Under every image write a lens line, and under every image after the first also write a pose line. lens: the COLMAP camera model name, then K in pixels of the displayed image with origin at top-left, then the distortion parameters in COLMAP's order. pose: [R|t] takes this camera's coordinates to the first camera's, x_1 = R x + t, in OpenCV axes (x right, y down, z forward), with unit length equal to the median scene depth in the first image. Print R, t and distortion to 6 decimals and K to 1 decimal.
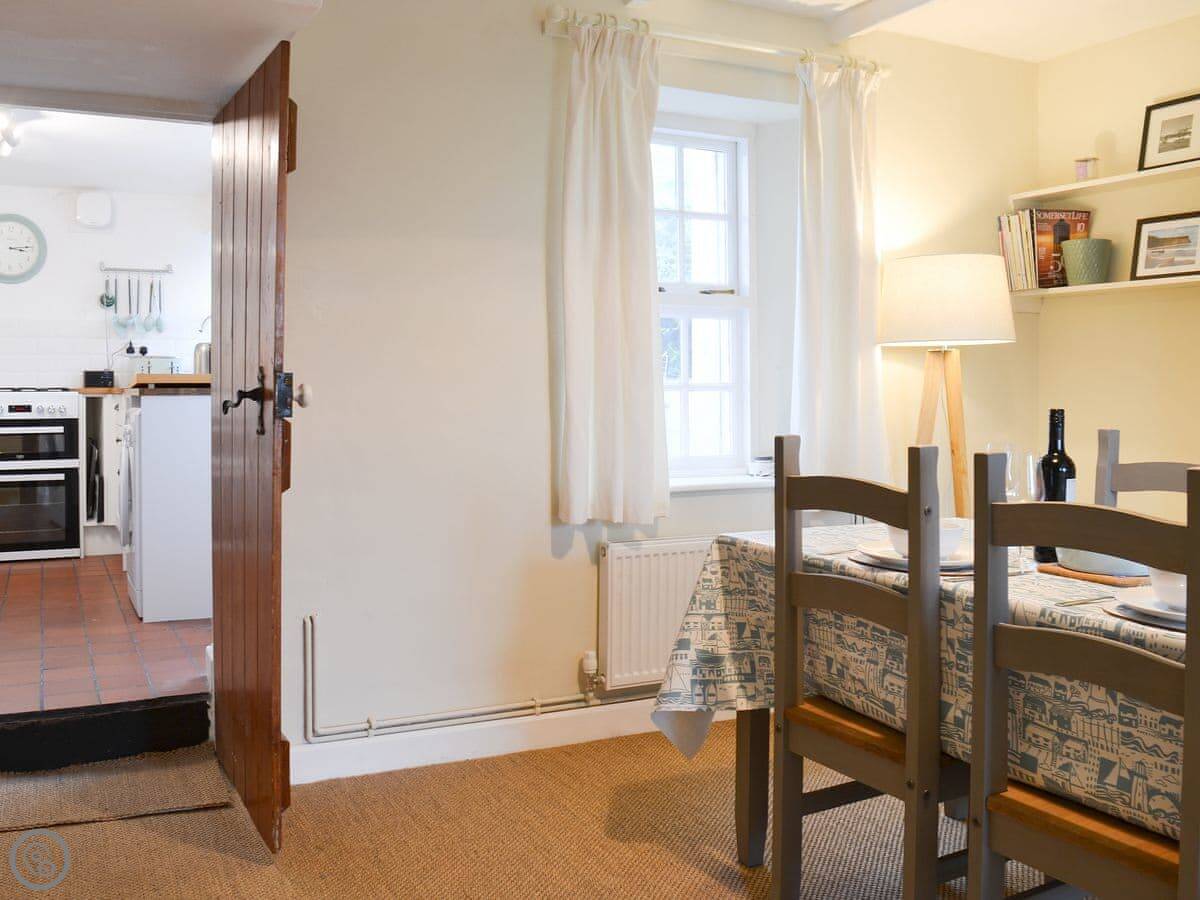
lens RADIAL K [[1291.5, 0, 600.0], [0, 1291.5, 450.0], [0, 0, 1]] dist [-0.120567, 0.052201]
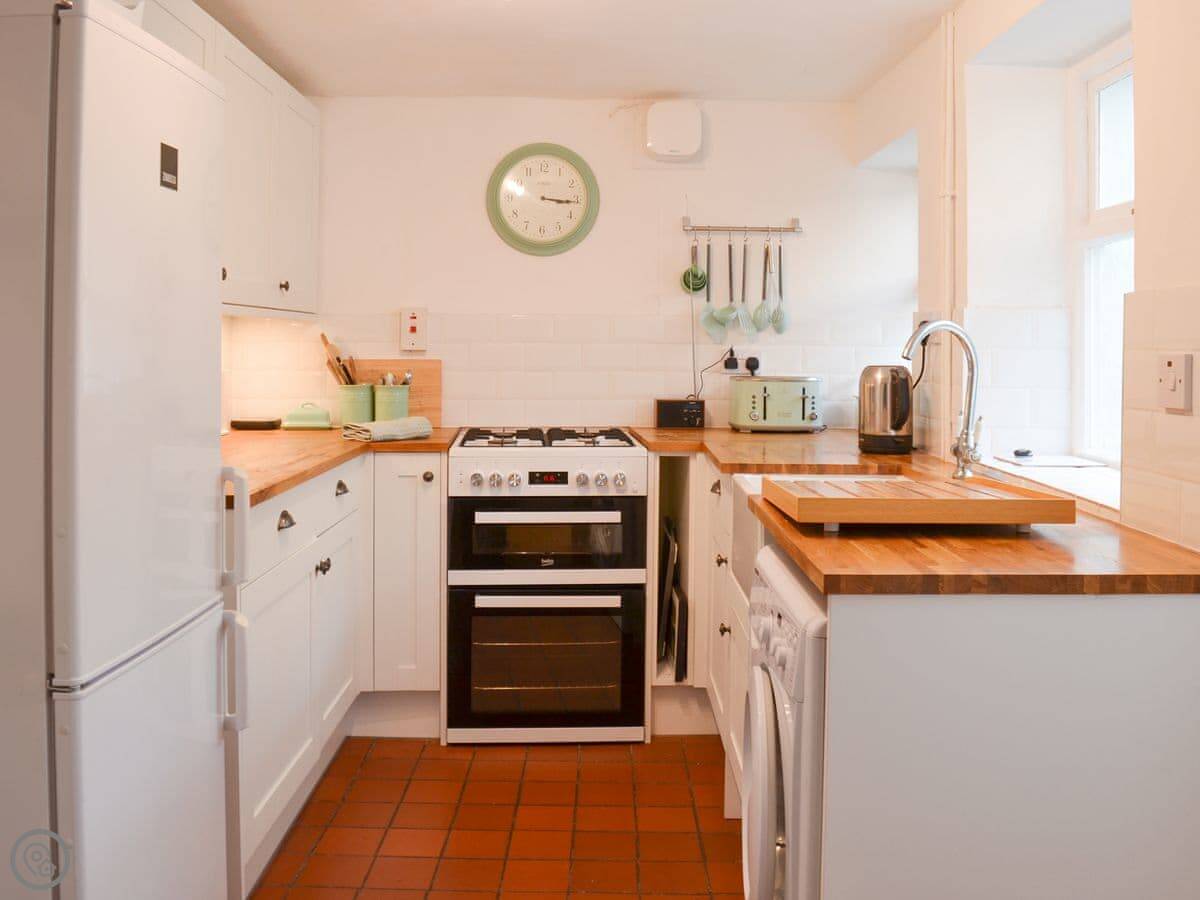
lens RADIAL K [[1291.5, 0, 600.0], [0, 1291.5, 450.0], [0, 0, 1]] dist [-0.120567, 0.052201]
pose [[0.911265, 0.029916, -0.410733, -0.176834], [-0.016624, 0.999217, 0.035897, -0.059066], [0.411486, -0.025884, 0.911049, 0.424315]]
